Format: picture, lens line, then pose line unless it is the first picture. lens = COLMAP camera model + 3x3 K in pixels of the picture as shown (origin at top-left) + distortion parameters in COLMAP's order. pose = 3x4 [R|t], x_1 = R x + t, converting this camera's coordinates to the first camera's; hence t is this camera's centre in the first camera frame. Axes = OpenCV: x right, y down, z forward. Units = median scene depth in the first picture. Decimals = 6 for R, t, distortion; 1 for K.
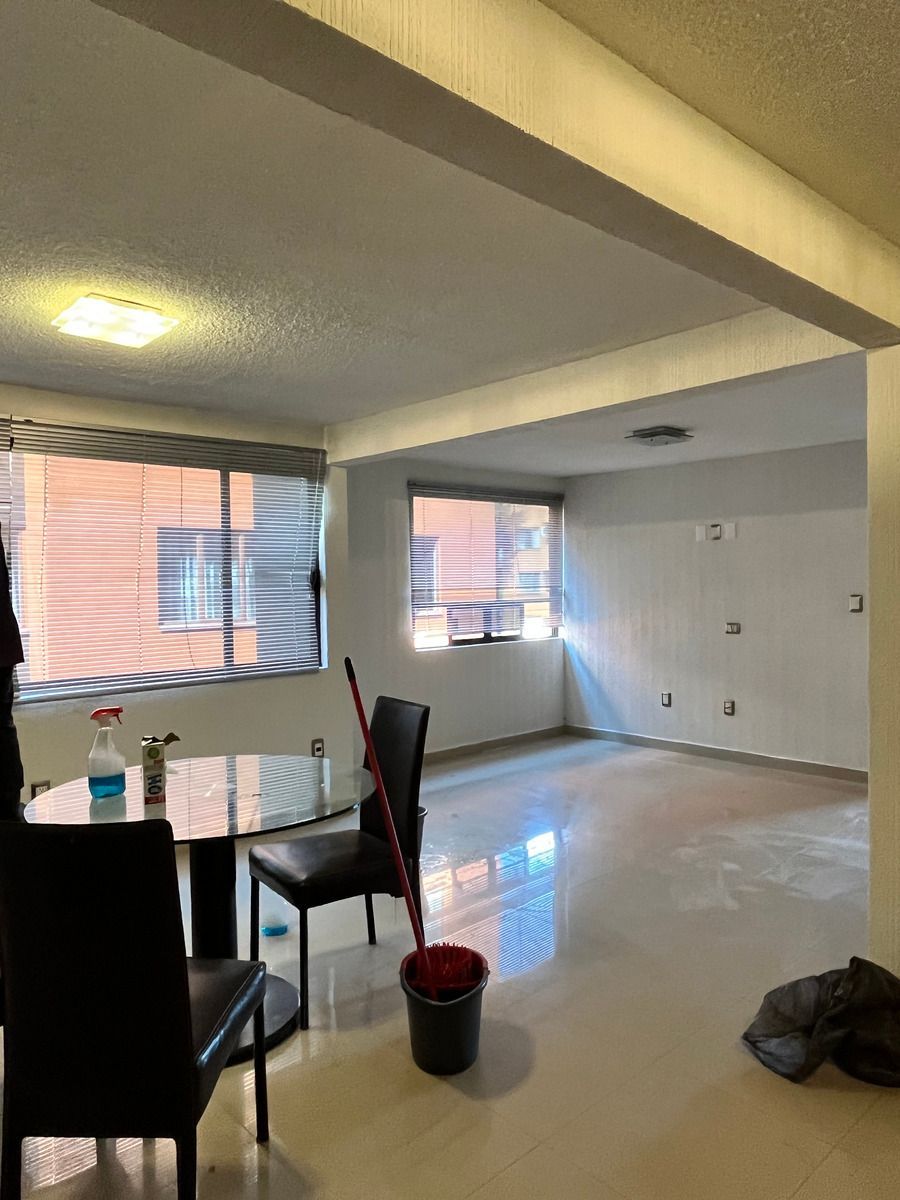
lens RADIAL K [[804.3, 0, 453.4], [0, 804.3, 603.6], [0, 0, 1]] dist [-0.000329, -0.002416]
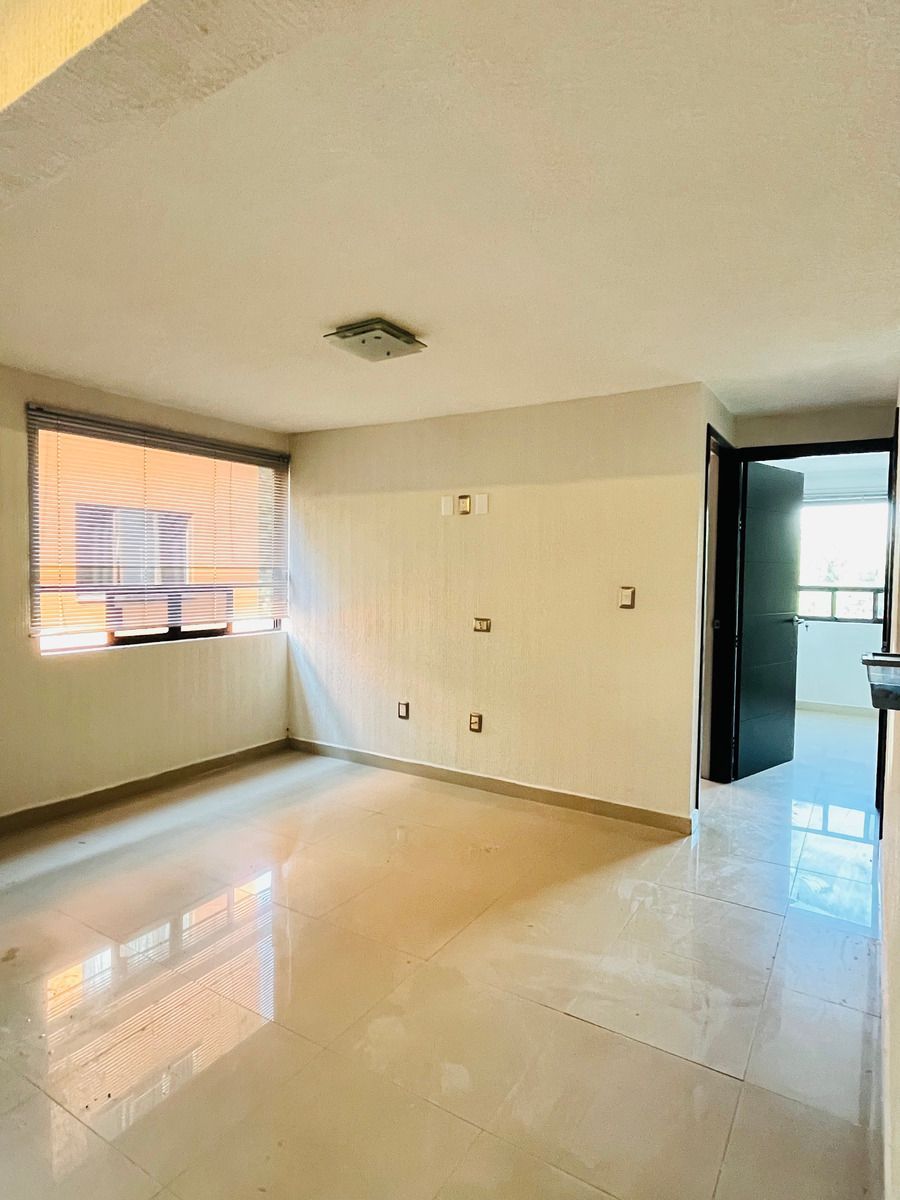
lens RADIAL K [[674.1, 0, 448.9], [0, 674.1, 598.1], [0, 0, 1]] dist [-0.000600, -0.001374]
pose [[0.963407, 0.017556, 0.267466, 0.121829], [-0.021407, 0.999705, 0.011491, -0.003024], [-0.267185, -0.016796, 0.963499, 0.324779]]
